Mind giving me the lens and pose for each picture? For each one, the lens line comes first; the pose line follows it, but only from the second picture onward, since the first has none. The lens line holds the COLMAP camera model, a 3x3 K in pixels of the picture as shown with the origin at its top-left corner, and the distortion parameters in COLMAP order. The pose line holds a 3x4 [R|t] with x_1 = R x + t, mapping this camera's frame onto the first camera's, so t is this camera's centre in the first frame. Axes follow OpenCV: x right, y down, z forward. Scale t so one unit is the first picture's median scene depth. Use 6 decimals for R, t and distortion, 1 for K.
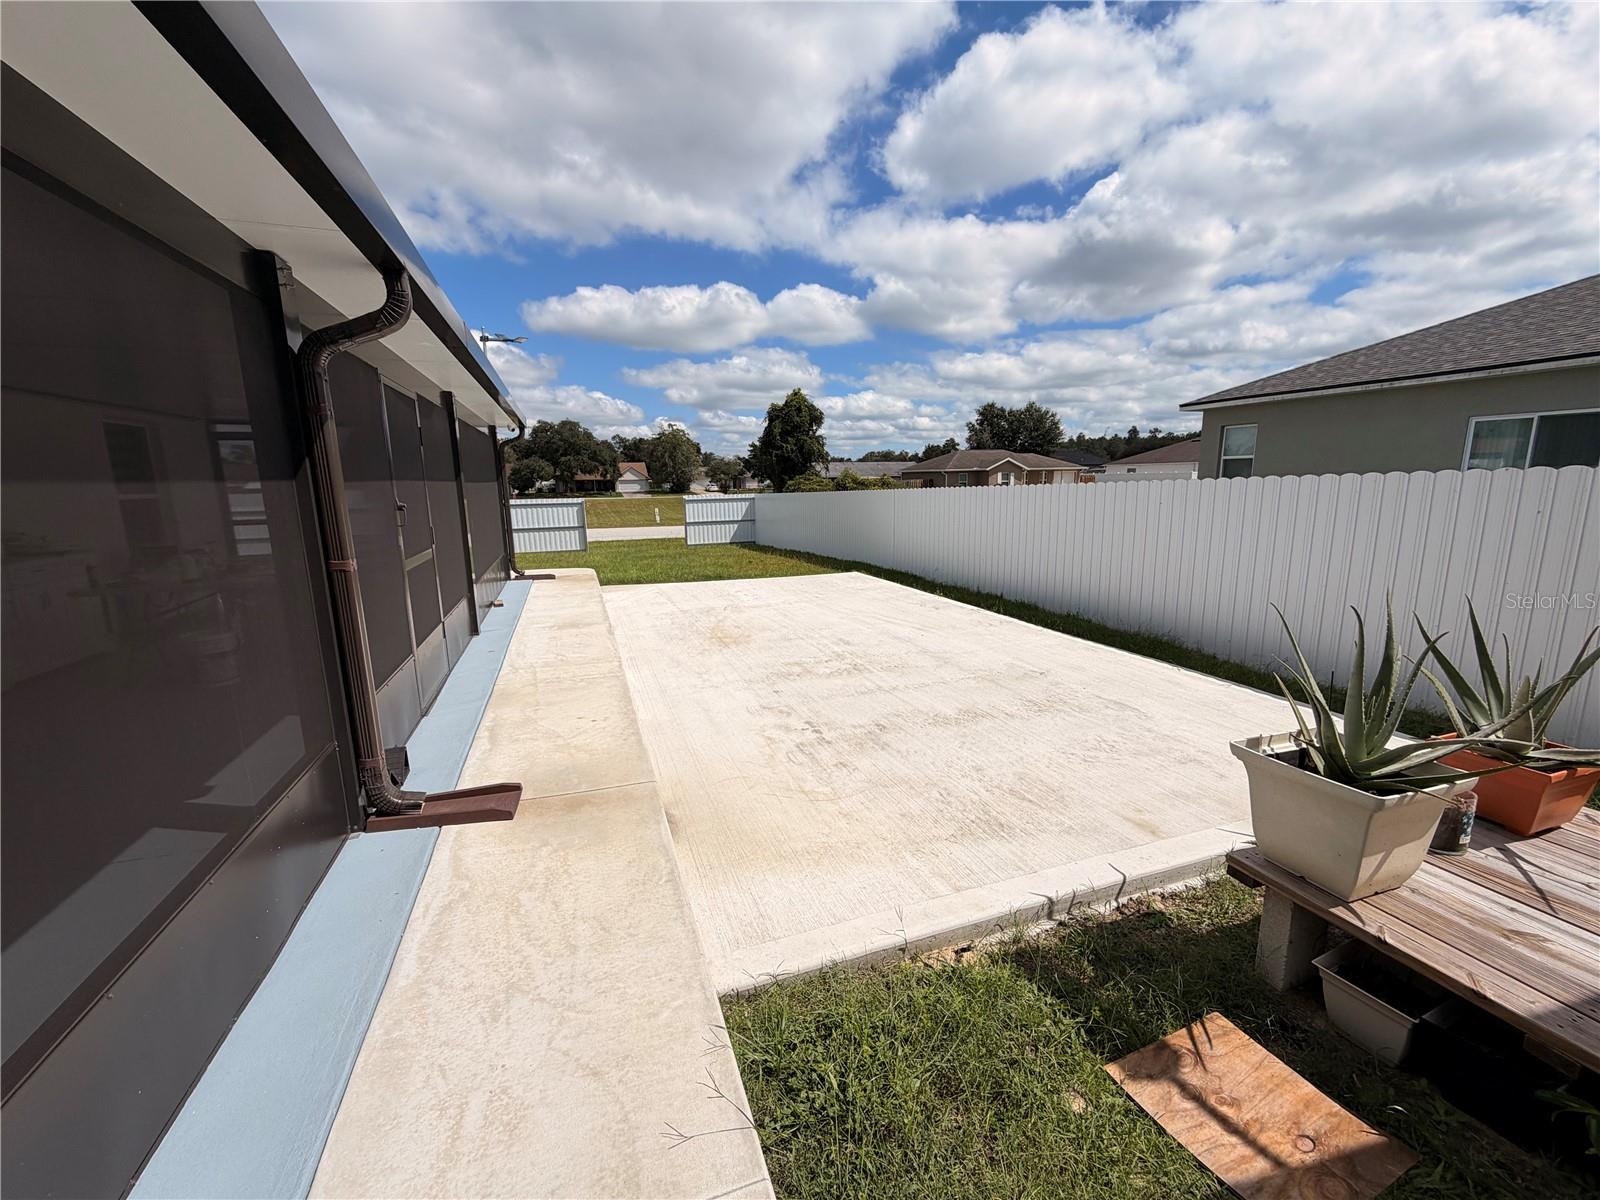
lens RADIAL K [[642.6, 0, 793.5], [0, 642.6, 596.9], [0, 0, 1]] dist [-0.003439, 0.000458]
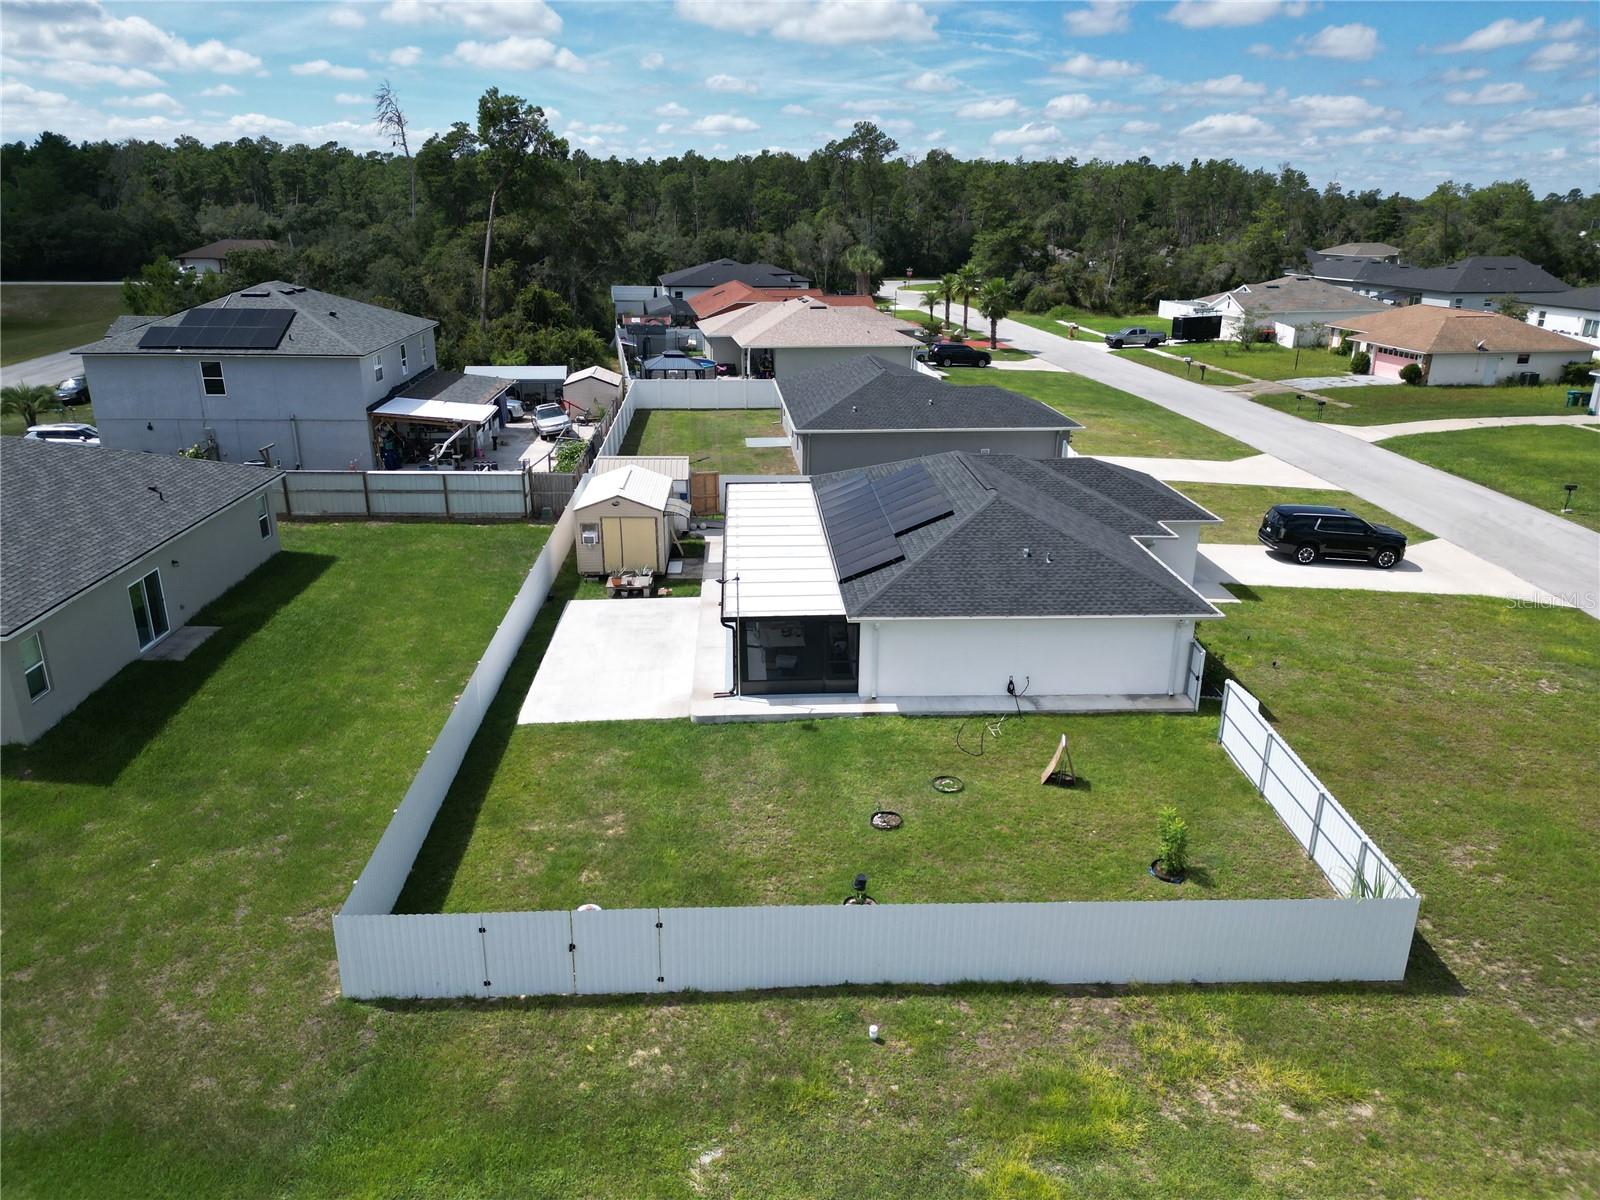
lens RADIAL K [[1114.2, 0, 800.0], [0, 1114.2, 600.0], [0, 0, 1]] dist [0.071880, -0.080793]
pose [[-0.961639, -0.088339, 0.259705, -3.120697], [0.050244, 0.873994, 0.483332, -3.942897], [-0.269678, 0.477840, -0.836028, 7.659081]]
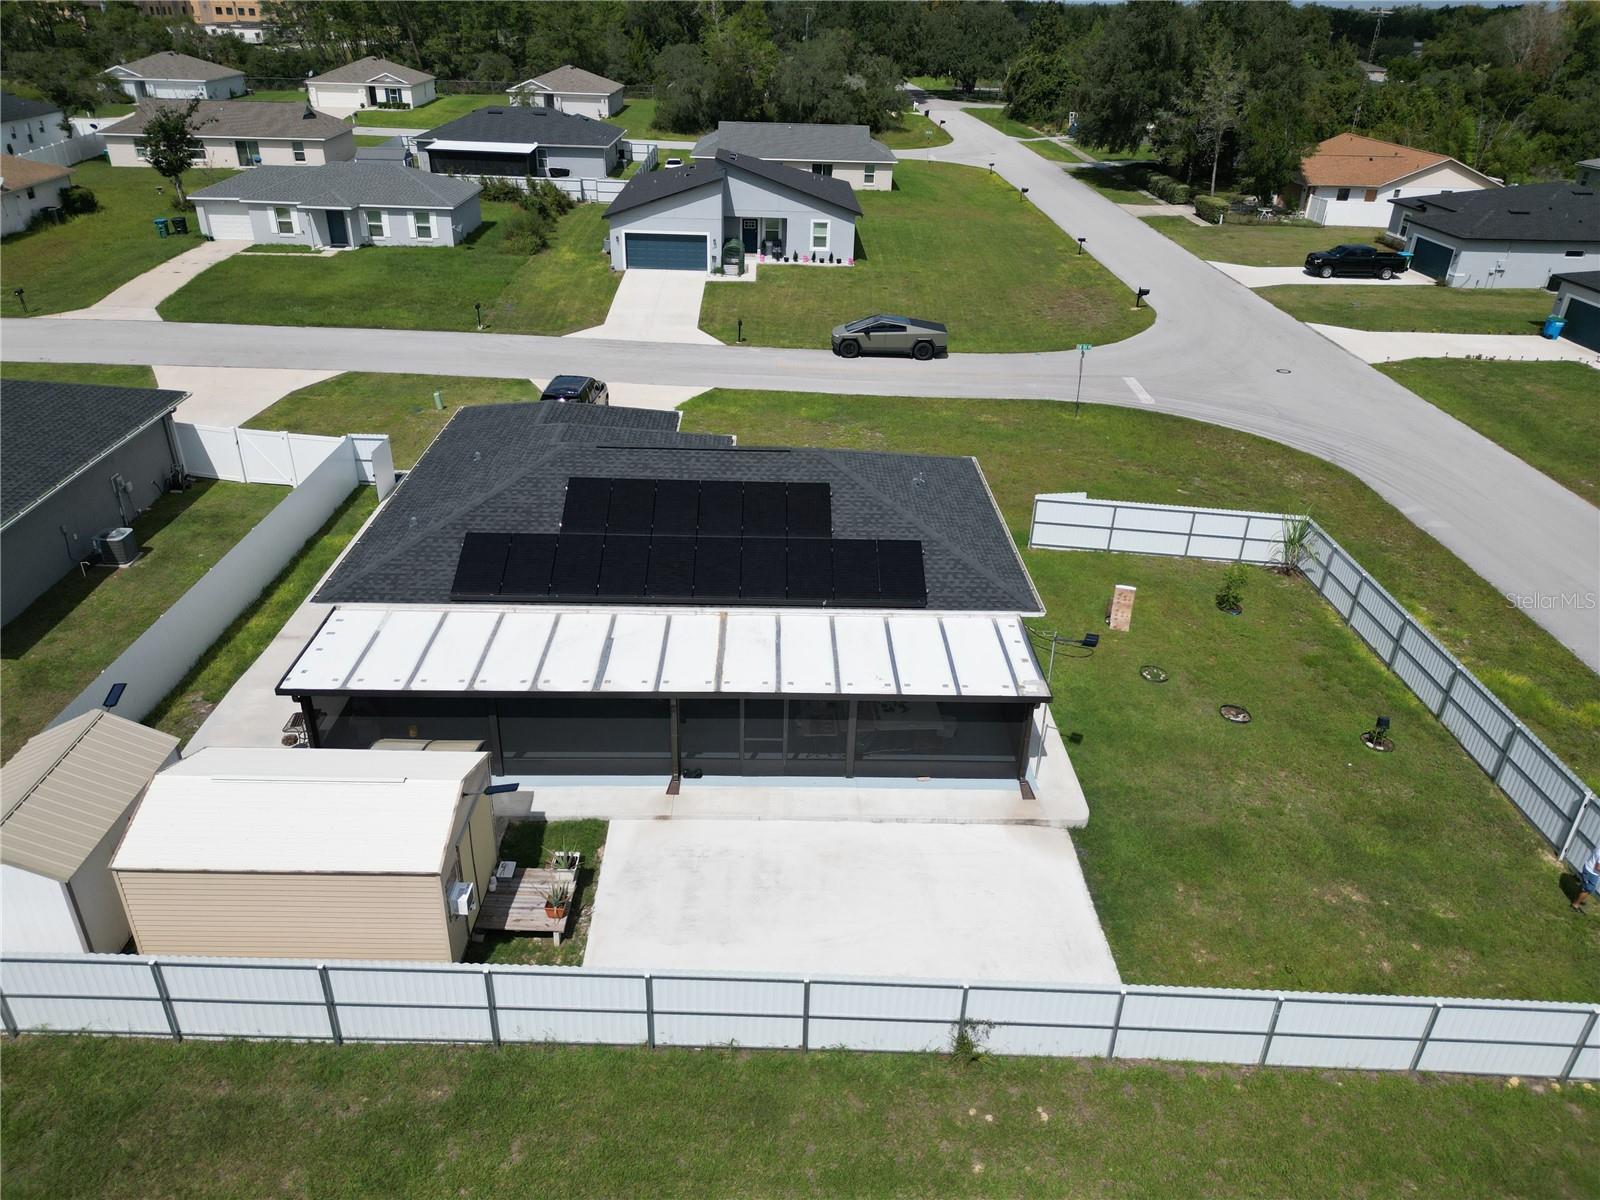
lens RADIAL K [[1114.2, 0, 800.0], [0, 1114.2, 600.0], [0, 0, 1]] dist [0.071880, -0.080793]
pose [[-0.306598, 0.445590, -0.841099, 3.571152], [-0.192425, 0.836395, 0.513240, -3.393800], [0.932186, 0.319207, -0.170695, 1.832566]]
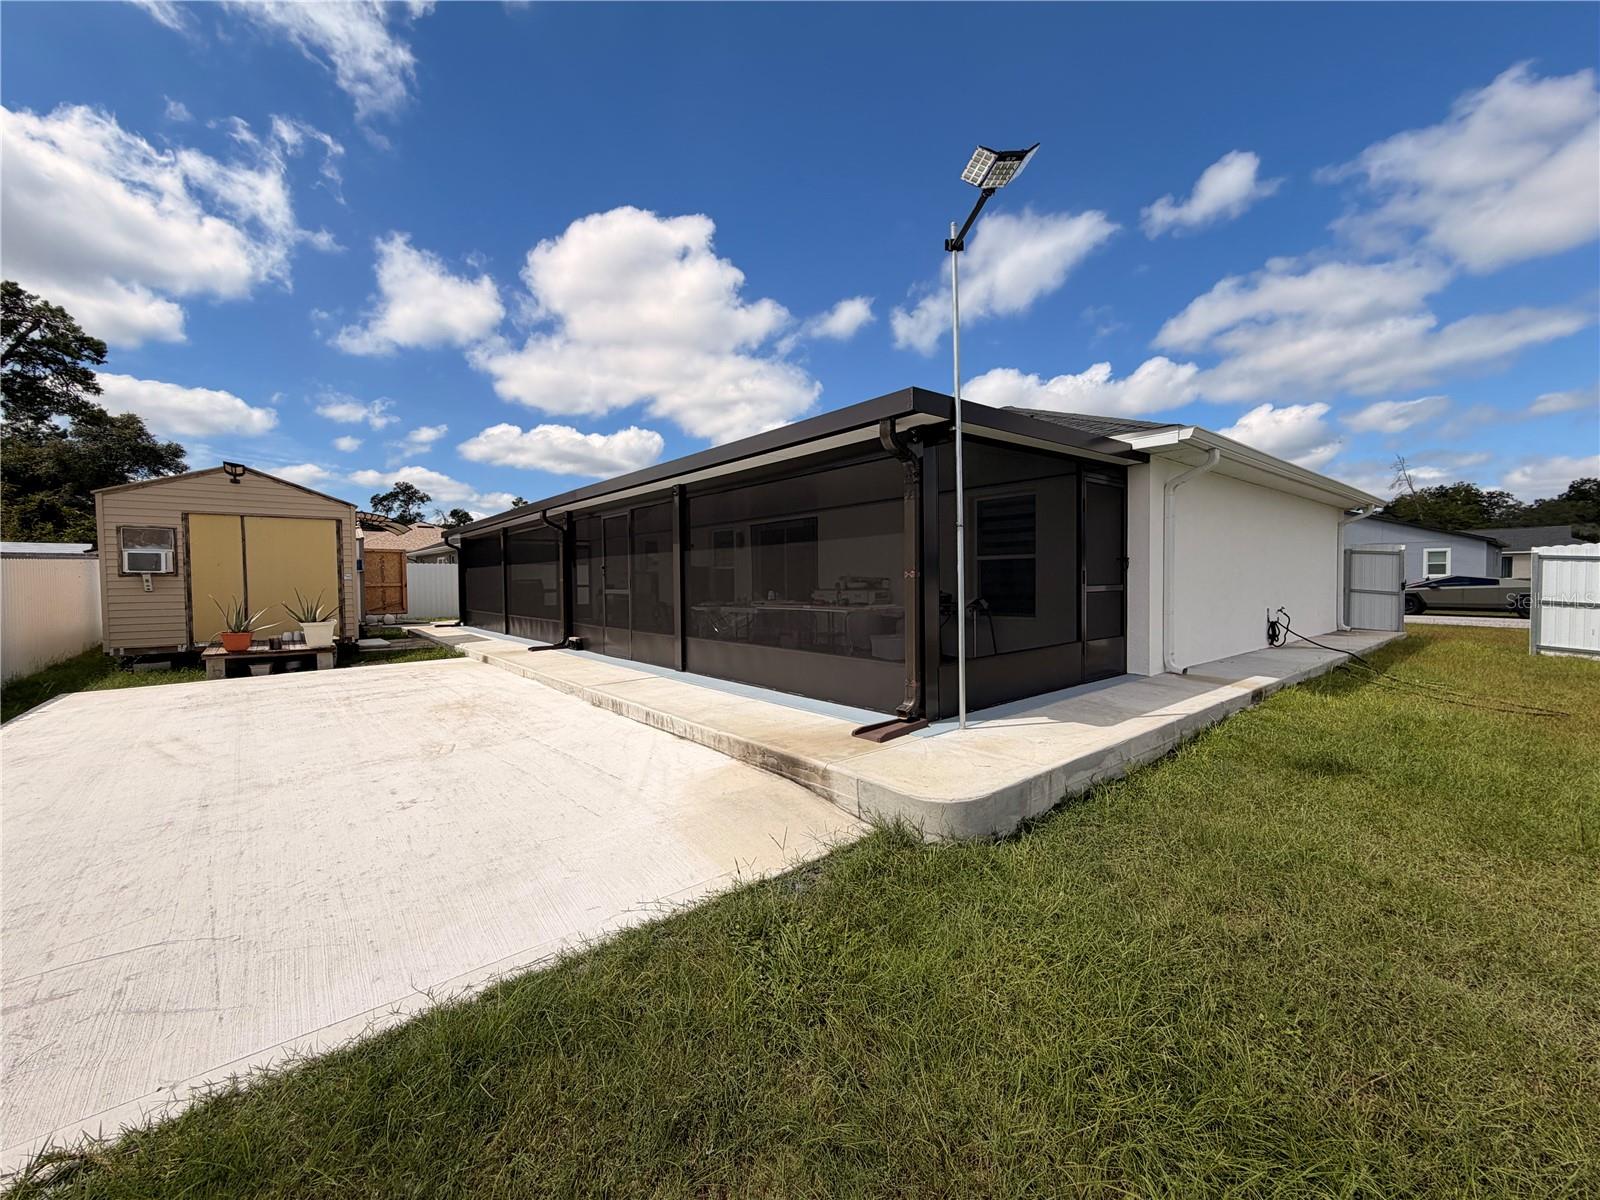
lens RADIAL K [[642.6, 0, 793.5], [0, 642.6, 596.9], [0, 0, 1]] dist [-0.003439, 0.000458]
pose [[-0.938010, 0.031095, -0.345211, -0.390483], [-0.039878, 0.979672, 0.196601, -0.478900], [0.344307, 0.198180, -0.917702, 3.100265]]
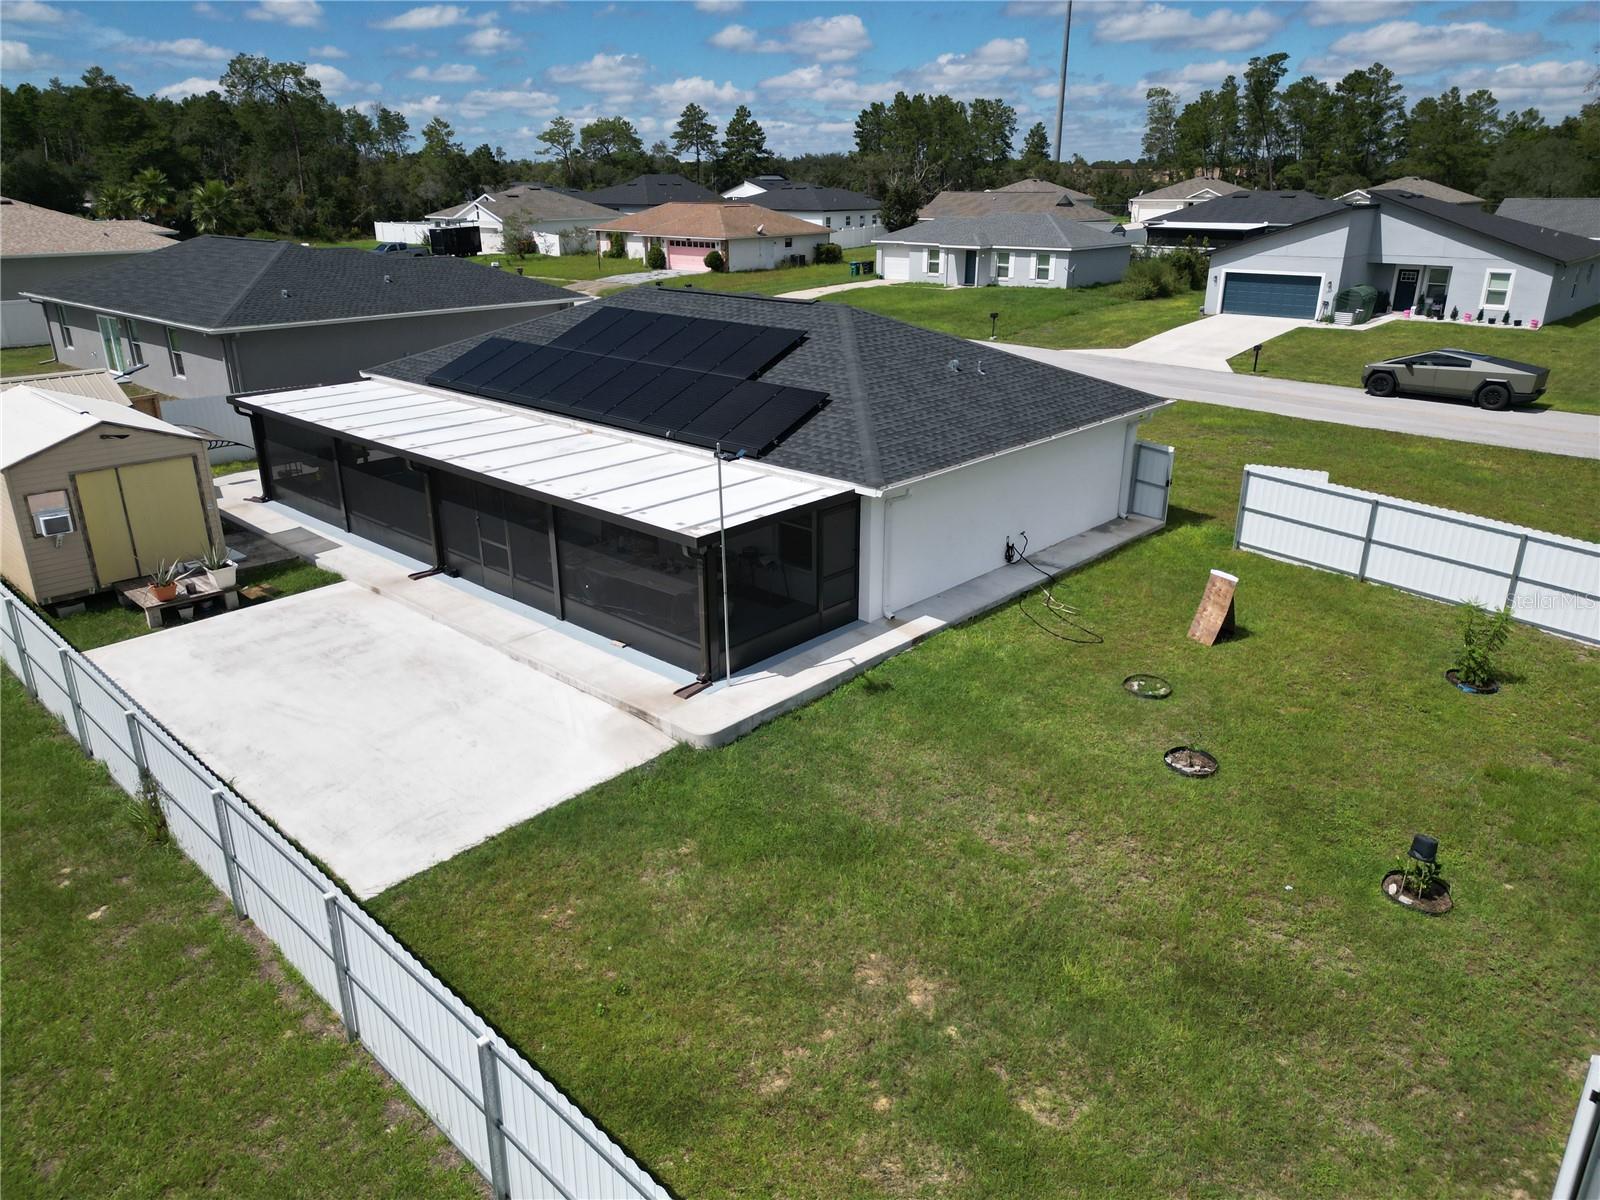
lens RADIAL K [[1114.2, 0, 800.0], [0, 1114.2, 600.0], [0, 0, 1]] dist [0.071880, -0.080793]
pose [[-0.881197, 0.177273, -0.438254, 0.364616], [-0.072065, 0.865827, 0.495126, -2.194657], [0.467225, 0.467886, -0.750189, 5.053764]]
